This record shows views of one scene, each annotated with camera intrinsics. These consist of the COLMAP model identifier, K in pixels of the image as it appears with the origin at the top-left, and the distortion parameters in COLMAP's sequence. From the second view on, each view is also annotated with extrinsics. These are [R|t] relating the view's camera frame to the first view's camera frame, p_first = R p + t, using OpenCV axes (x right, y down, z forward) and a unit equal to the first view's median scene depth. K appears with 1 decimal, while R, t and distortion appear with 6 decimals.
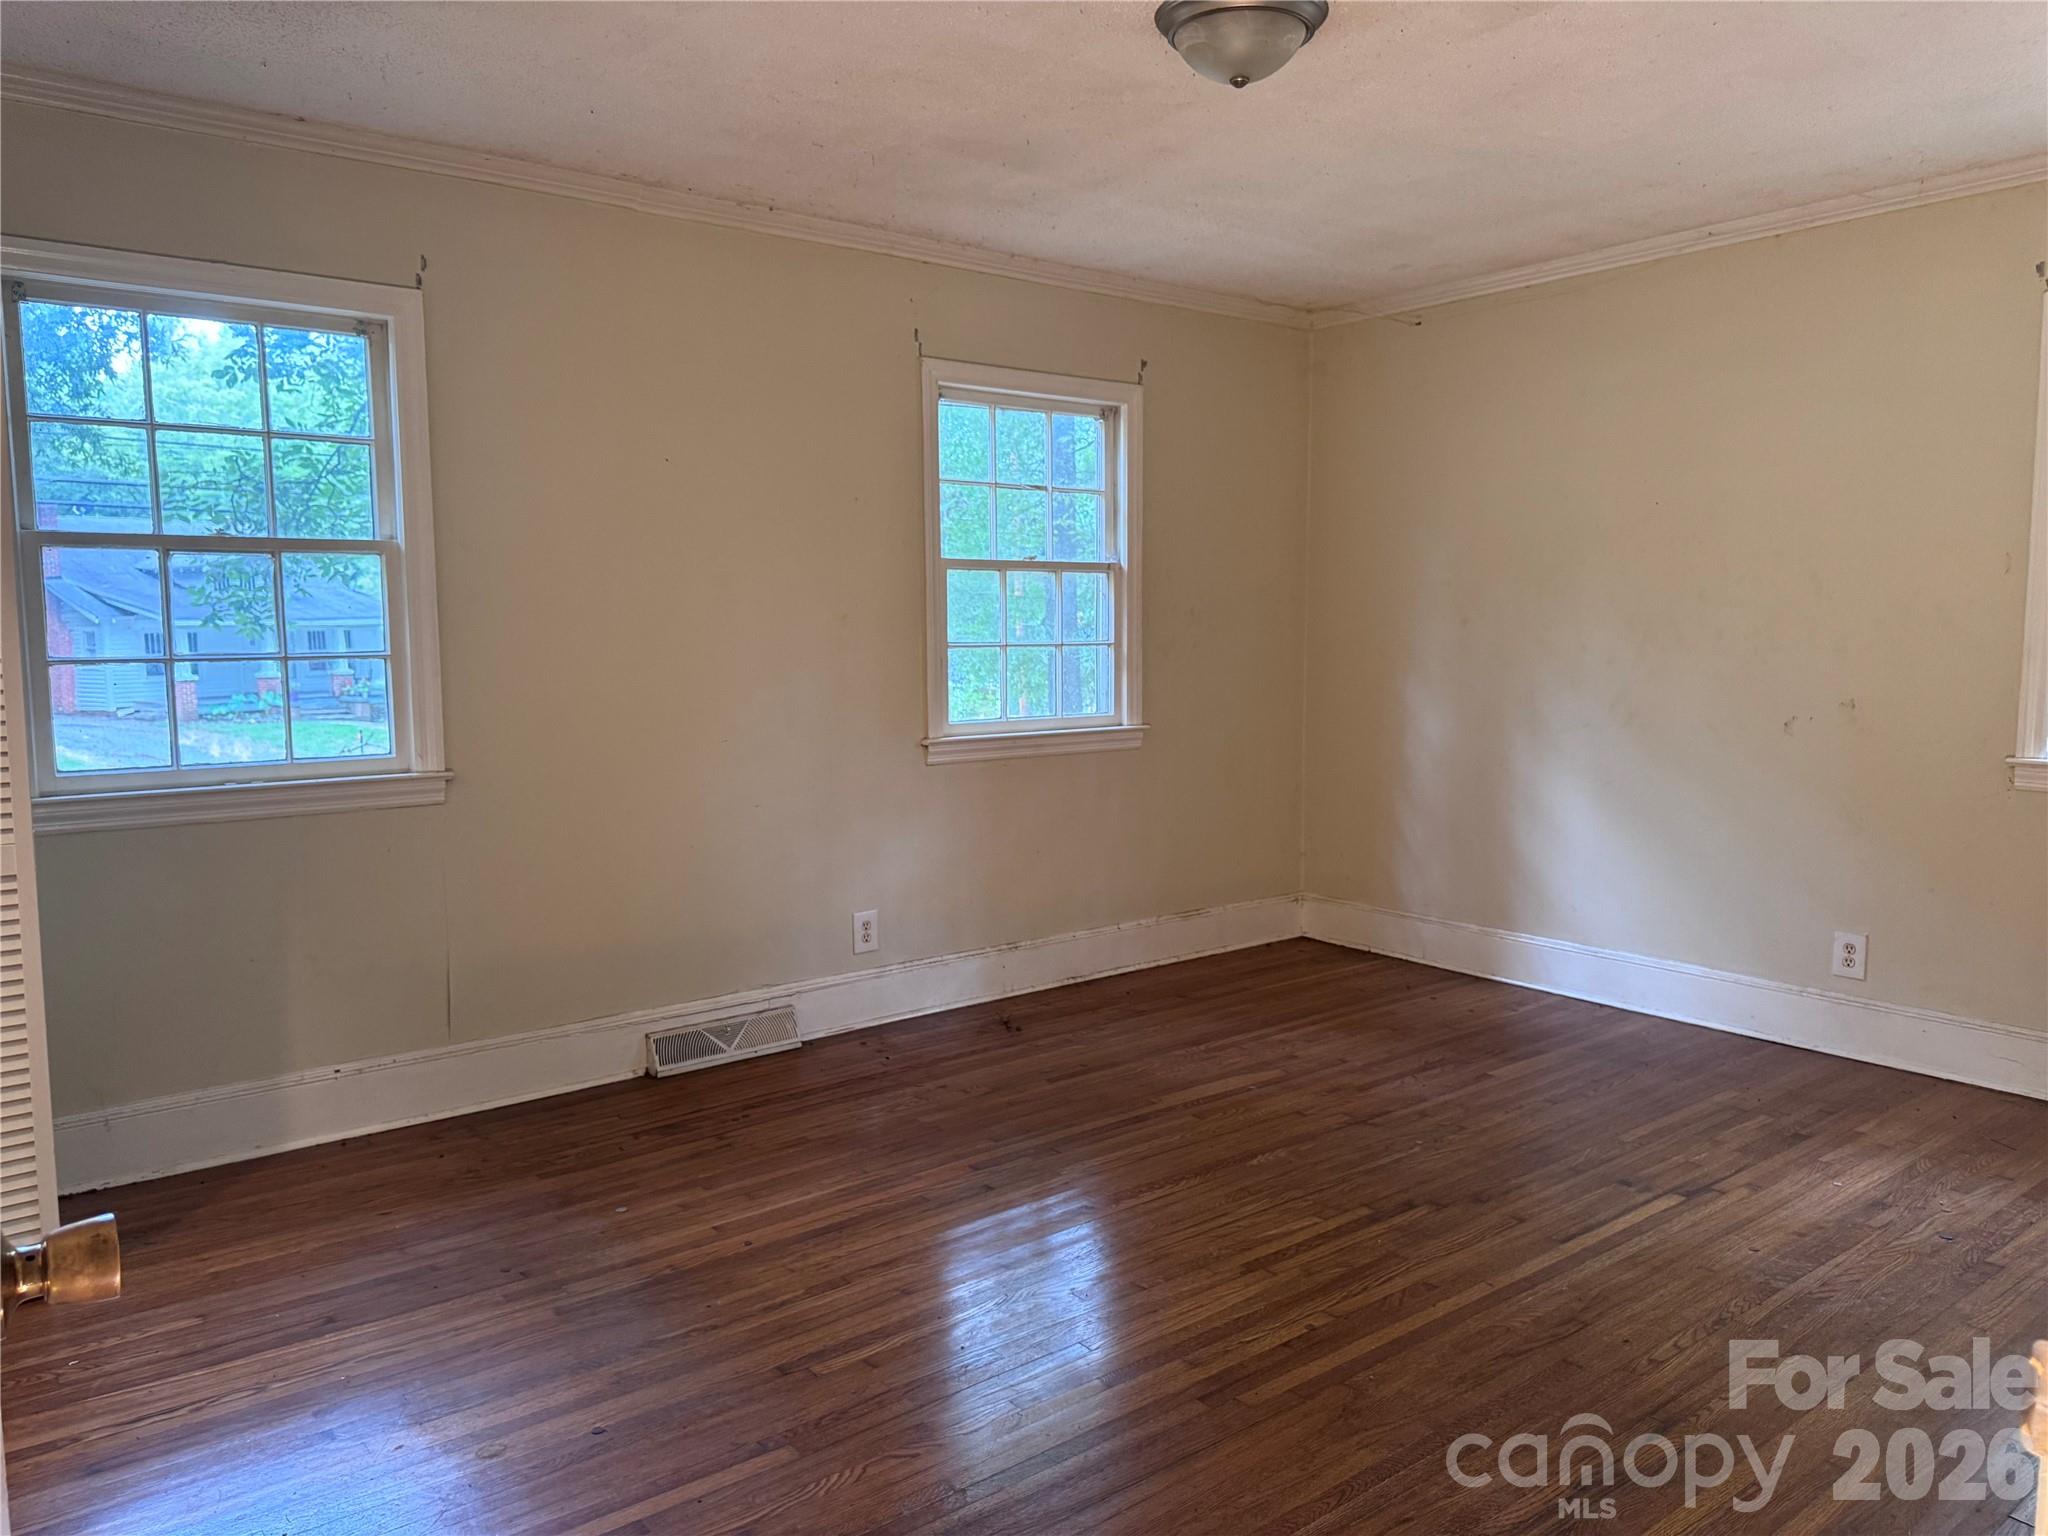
lens RADIAL K [[1448.4, 0, 1032.6], [0, 1448.4, 762.7], [0, 0, 1]] dist [0.171103, -0.159855]
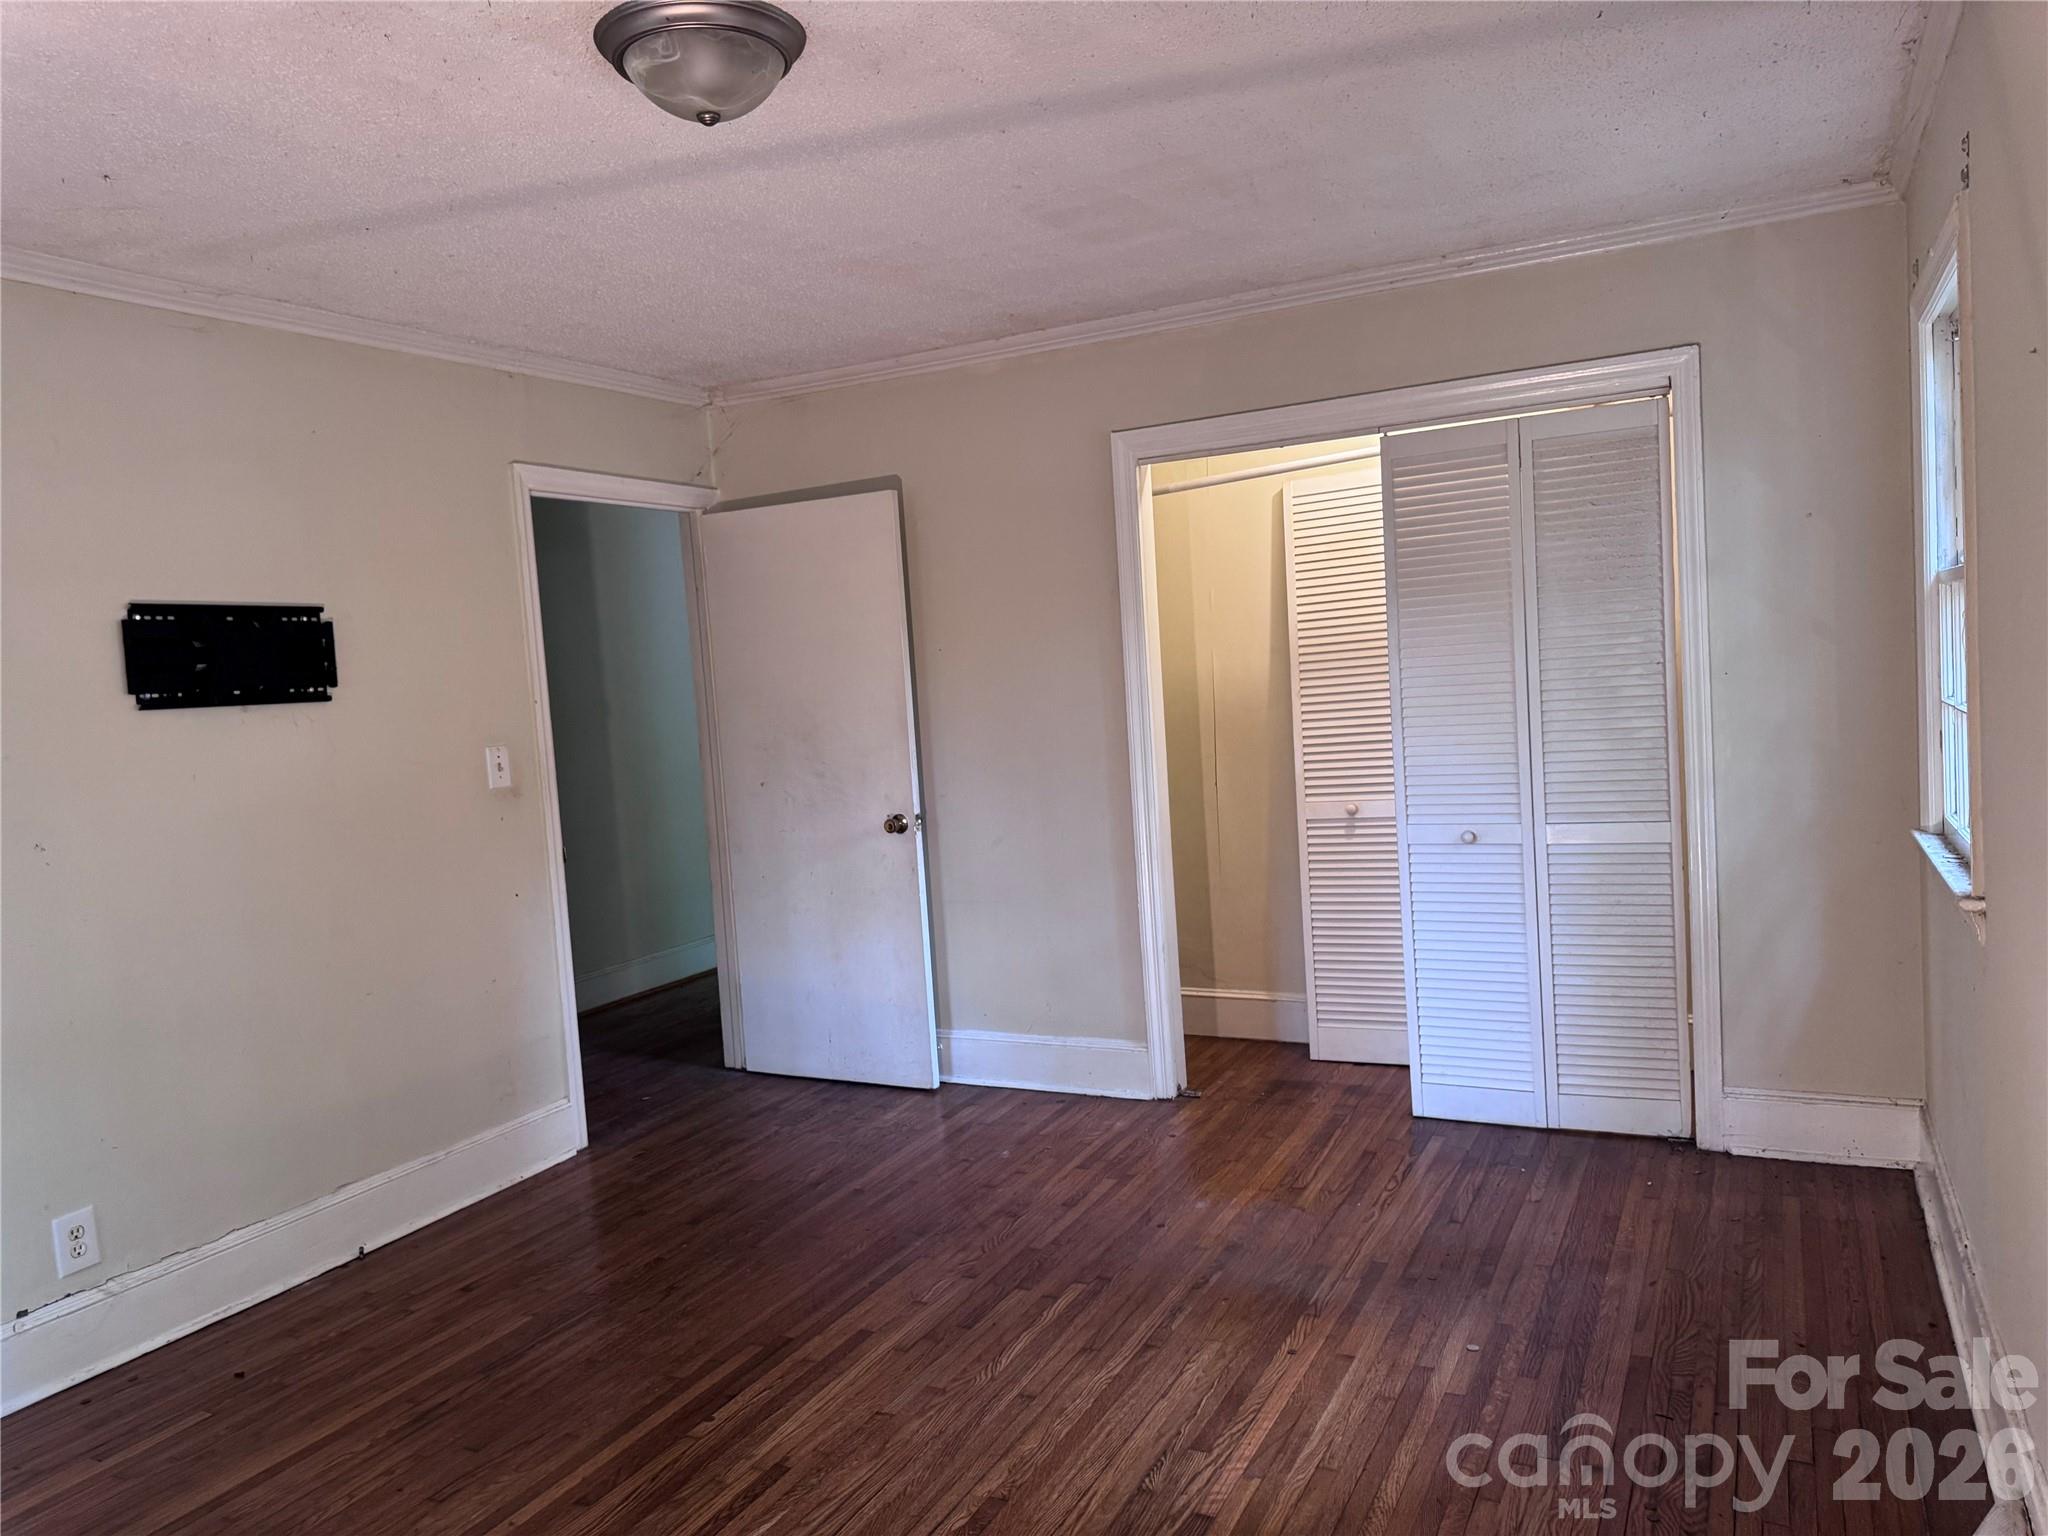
lens RADIAL K [[1448.4, 0, 1032.6], [0, 1448.4, 762.7], [0, 0, 1]] dist [0.171103, -0.159855]
pose [[-0.902146, 0.097910, -0.420175, 0.370844], [0.030336, 0.985893, 0.164602, -0.248166], [0.430364, 0.135749, -0.892390, 1.930872]]
